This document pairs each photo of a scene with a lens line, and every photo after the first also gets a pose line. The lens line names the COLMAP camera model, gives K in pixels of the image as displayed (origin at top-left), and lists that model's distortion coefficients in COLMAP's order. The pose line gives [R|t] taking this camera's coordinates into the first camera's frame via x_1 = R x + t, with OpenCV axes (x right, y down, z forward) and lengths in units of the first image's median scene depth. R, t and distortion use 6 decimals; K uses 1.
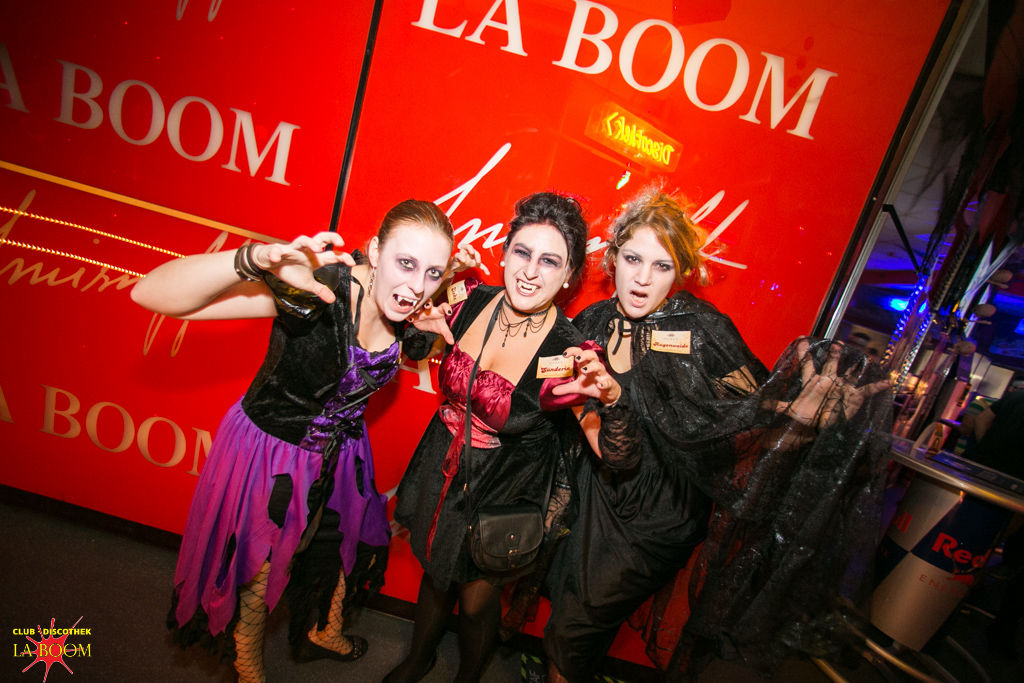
lens RADIAL K [[411.9, 0, 506.9], [0, 411.9, 334.8], [0, 0, 1]] dist [-0.032347, 0.010710]
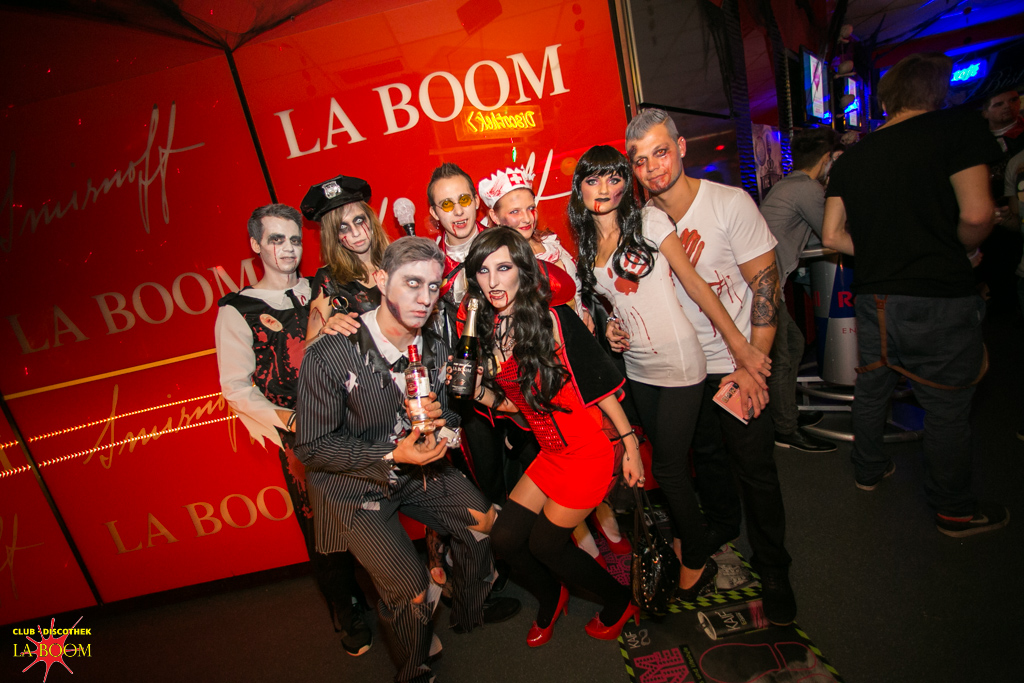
lens RADIAL K [[411.9, 0, 506.9], [0, 411.9, 334.8], [0, 0, 1]] dist [-0.032347, 0.010710]
pose [[0.878979, -0.475817, -0.031536, 0.192823], [0.476132, 0.879369, 0.002867, 0.151959], [0.026368, -0.017536, 0.999498, -0.425961]]
